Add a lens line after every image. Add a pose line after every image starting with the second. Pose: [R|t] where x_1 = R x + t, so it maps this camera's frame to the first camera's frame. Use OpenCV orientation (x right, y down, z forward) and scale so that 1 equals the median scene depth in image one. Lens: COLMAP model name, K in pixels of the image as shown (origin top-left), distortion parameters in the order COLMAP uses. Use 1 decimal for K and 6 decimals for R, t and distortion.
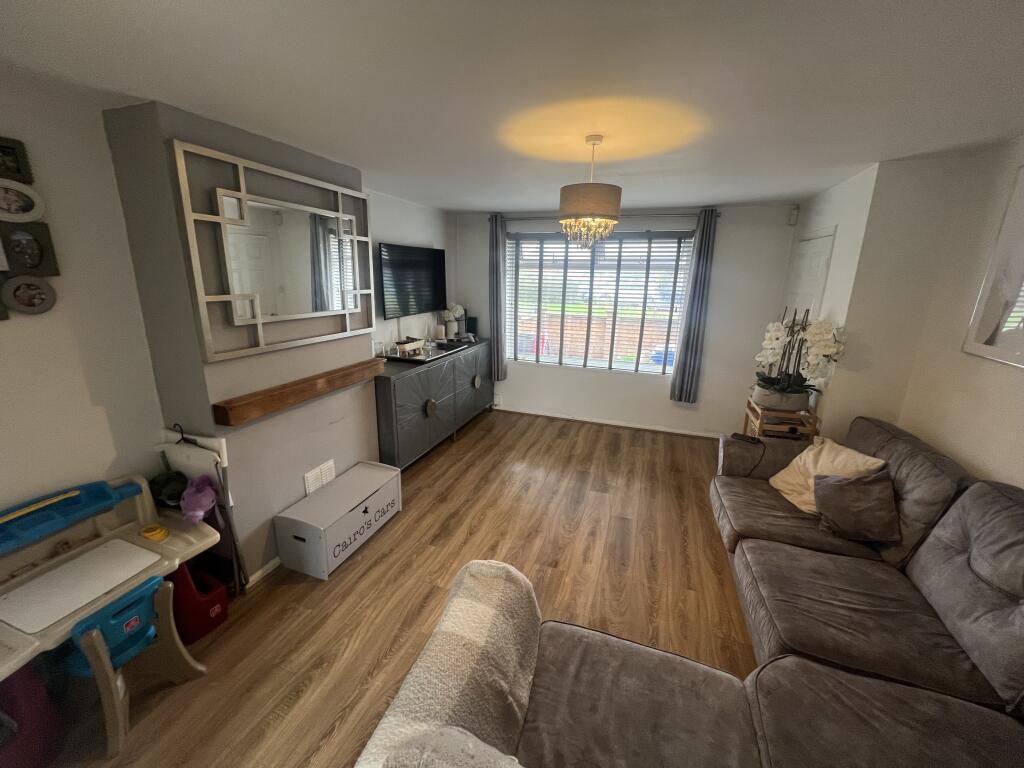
lens RADIAL K [[412.5, 0, 505.5], [0, 412.5, 382.8], [0, 0, 1]] dist [-0.000240, 0.000212]
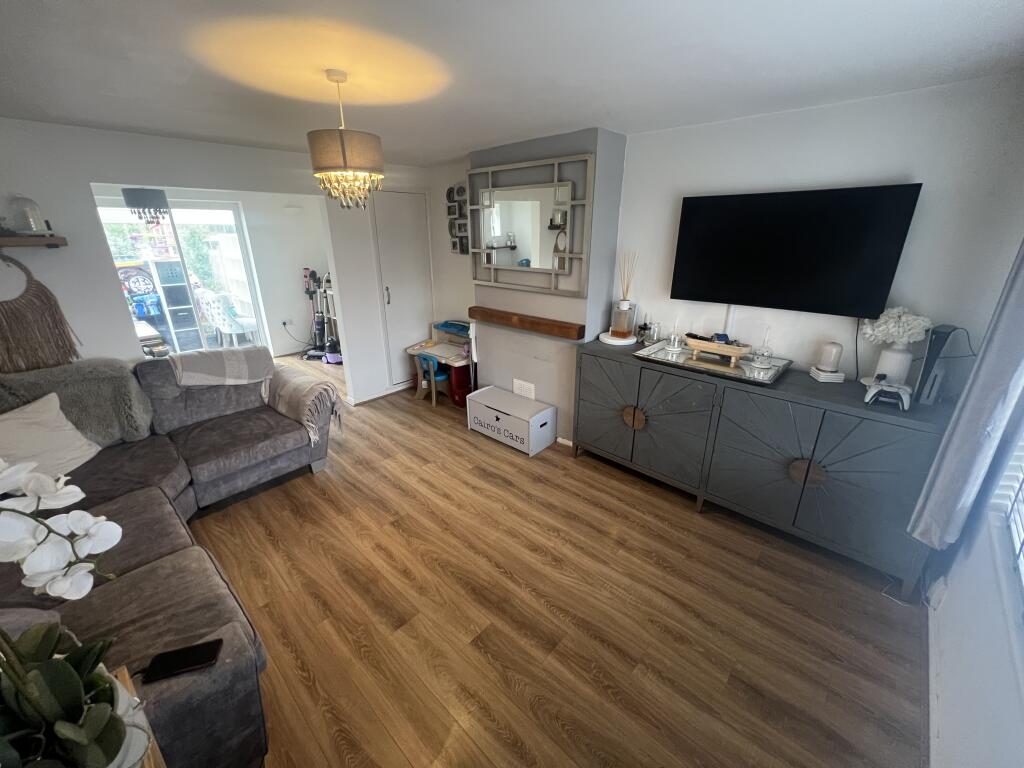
lens RADIAL K [[412.5, 0, 510.1], [0, 412.5, 380.7], [0, 0, 1]] dist [-0.000240, 0.000212]
pose [[-0.401329, 0.297635, -0.866226, 0.708569], [-0.237807, 0.879439, 0.412353, -0.332442], [0.884524, 0.371483, -0.282165, 1.266919]]
